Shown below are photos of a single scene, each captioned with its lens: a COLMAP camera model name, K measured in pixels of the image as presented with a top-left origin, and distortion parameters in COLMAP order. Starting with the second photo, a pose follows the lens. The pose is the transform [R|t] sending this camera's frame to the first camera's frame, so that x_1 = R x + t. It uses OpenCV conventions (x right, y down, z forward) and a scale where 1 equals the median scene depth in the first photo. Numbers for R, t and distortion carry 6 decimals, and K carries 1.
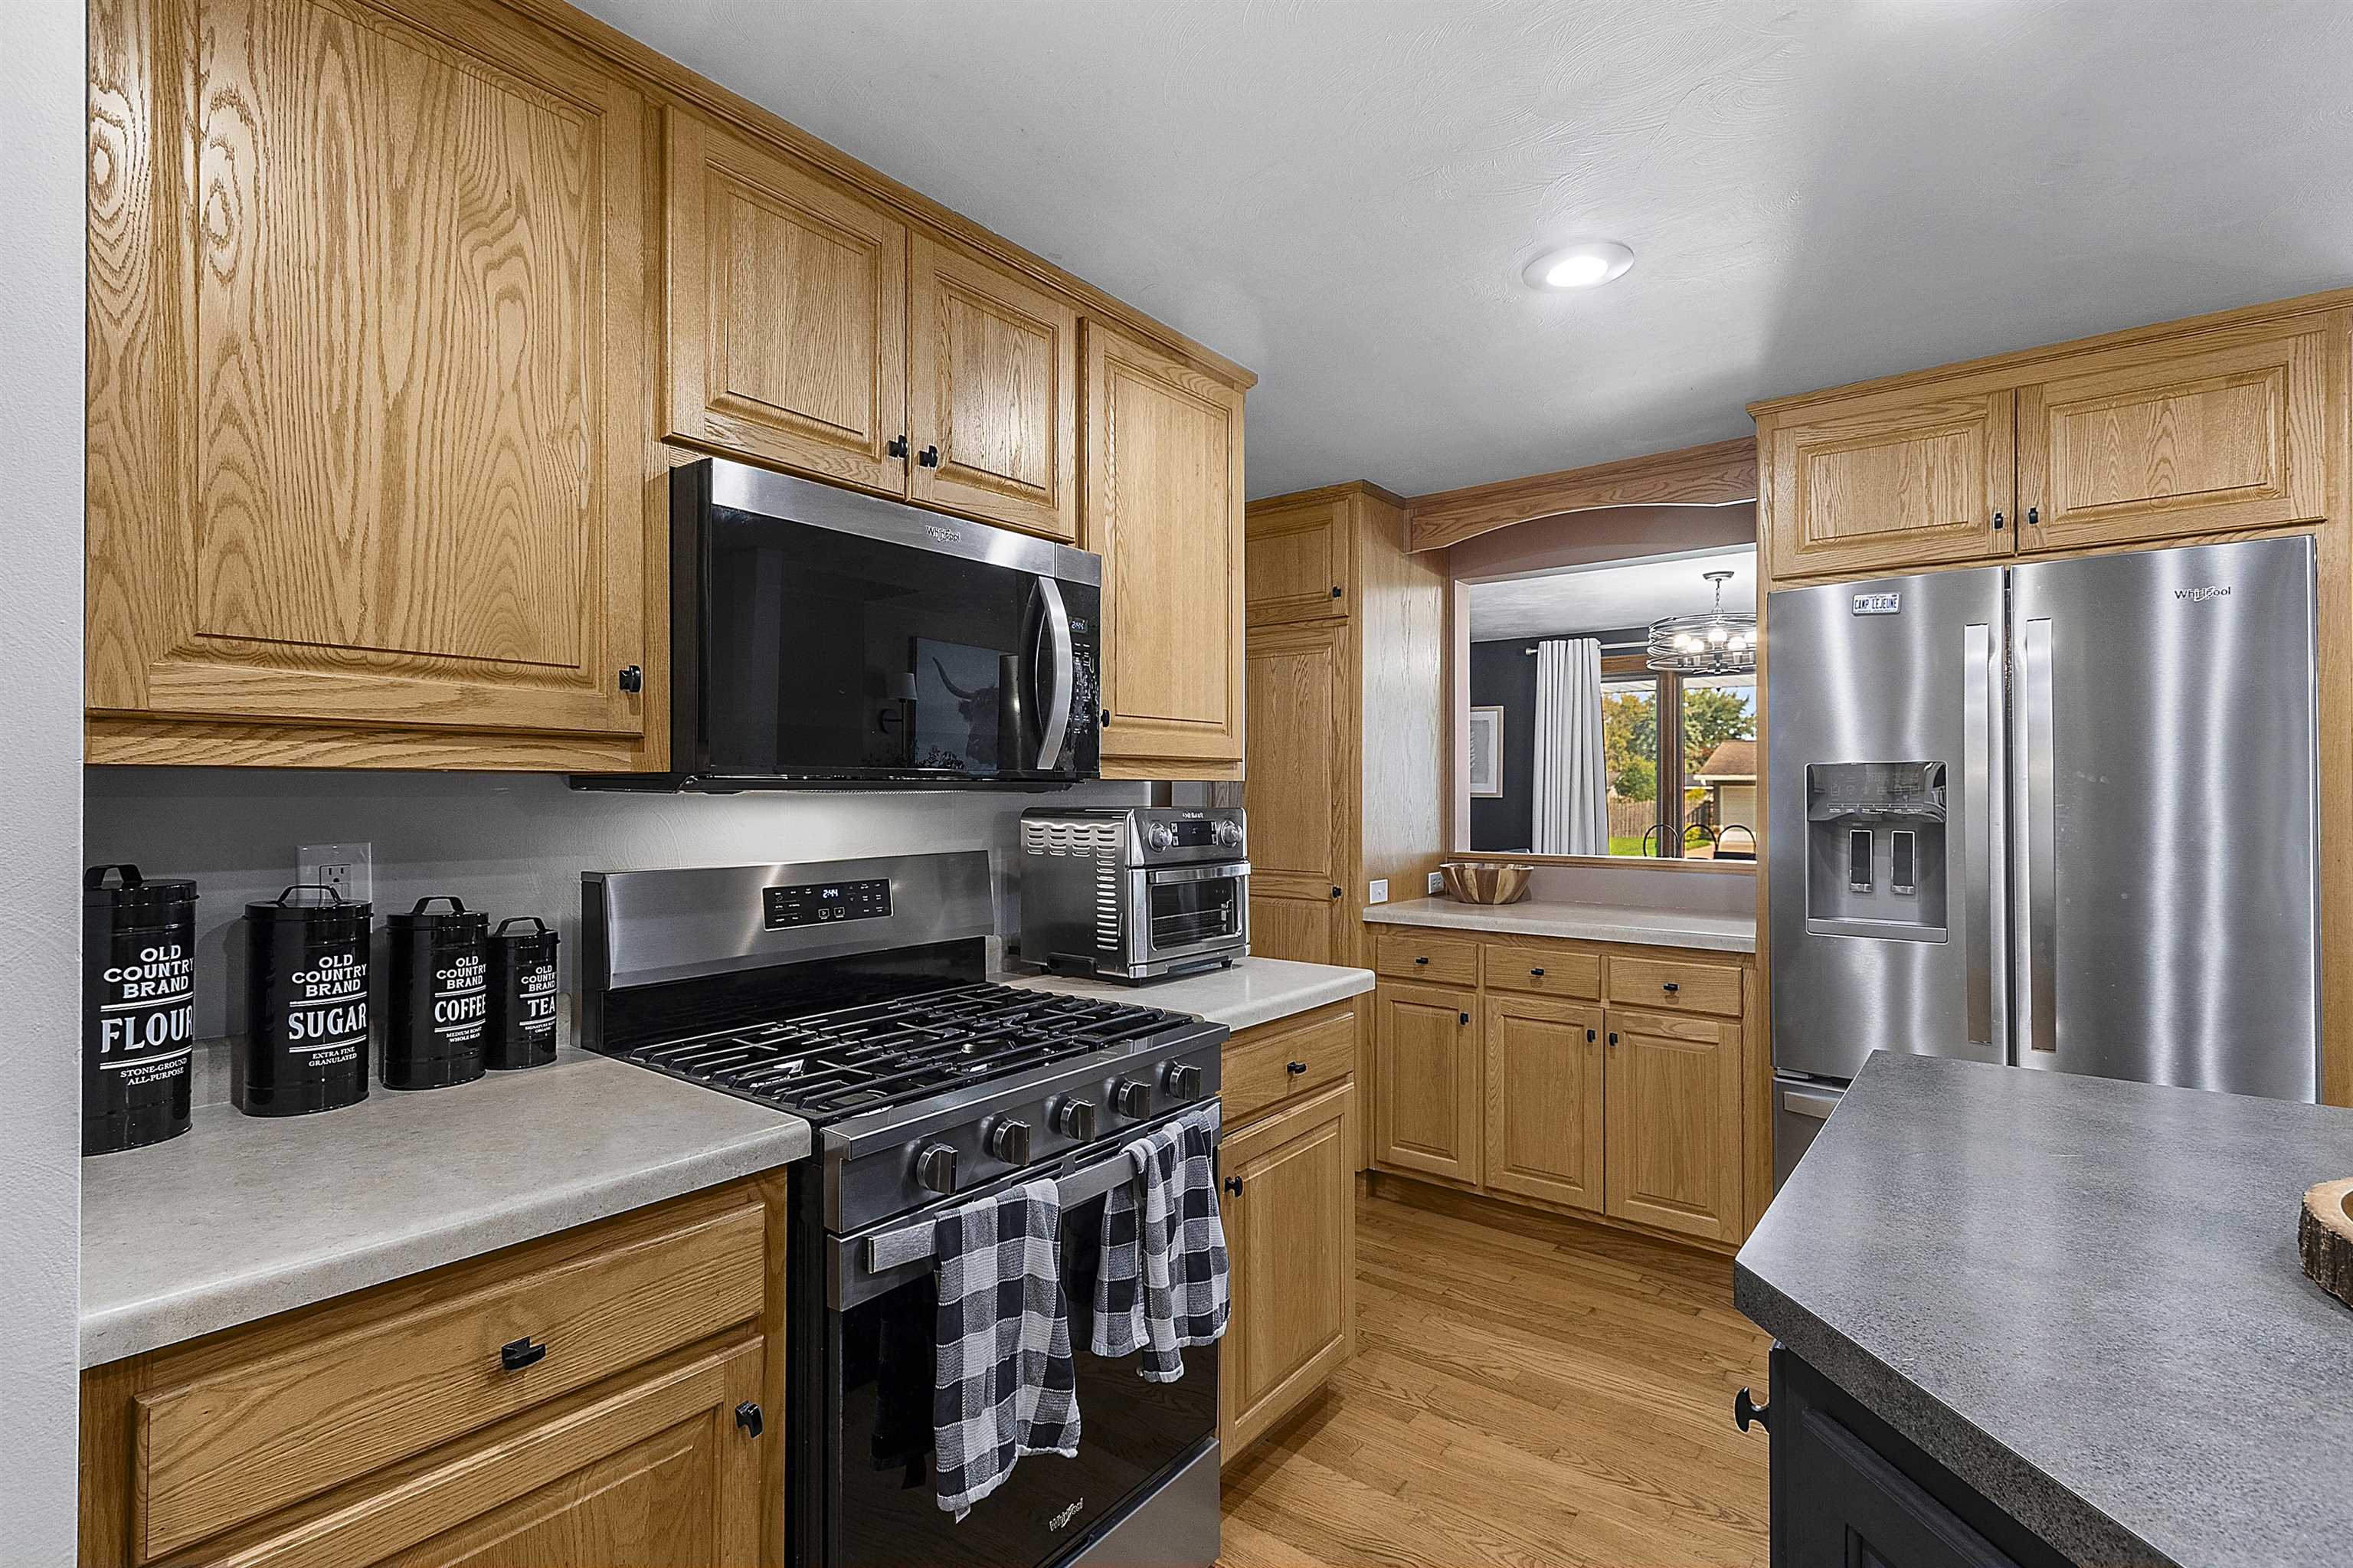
lens RADIAL K [[1095.4, 0, 1164.6], [0, 1095.4, 789.1], [0, 0, 1]] dist [0.004705, -0.001398]
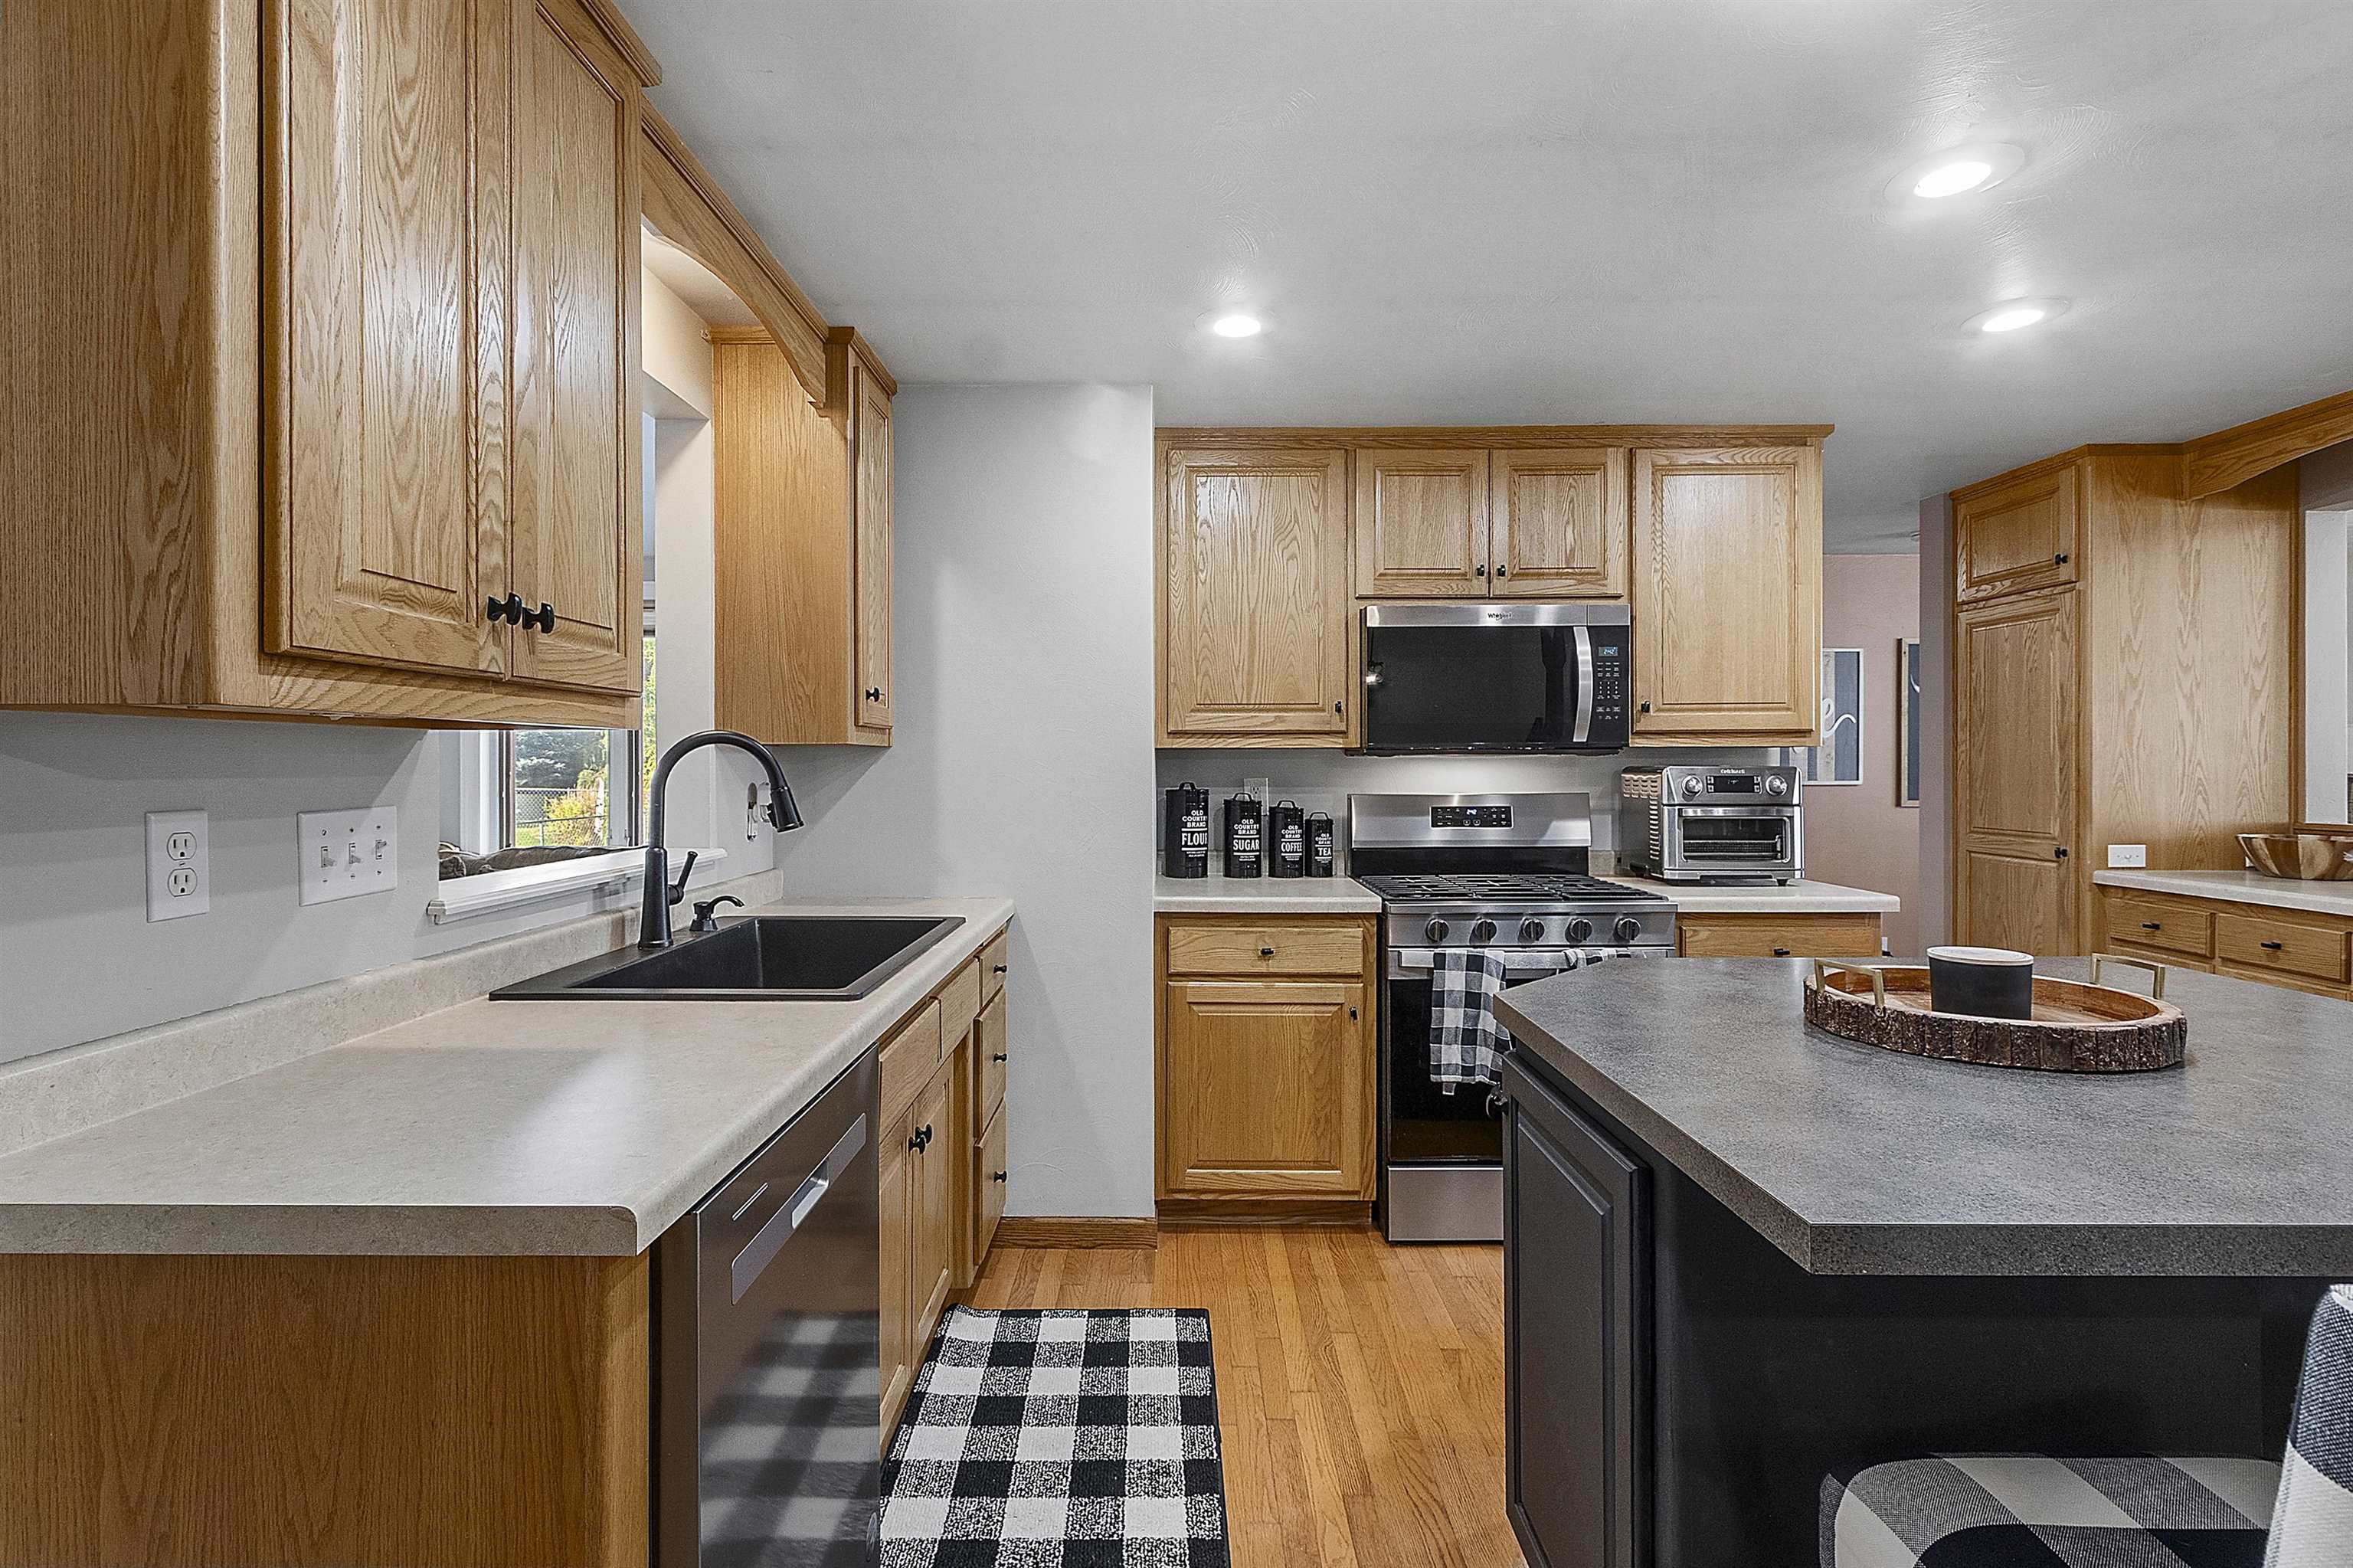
lens RADIAL K [[1068.7, 0, 1165.3], [0, 1068.7, 770.8], [0, 0, 1]] dist [0.002750, 0.000123]
pose [[0.614642, 0.002036, -0.788803, 0.924614], [0.004712, 0.999969, 0.006253, 0.015727], [0.788792, -0.007561, 0.614614, -0.585463]]
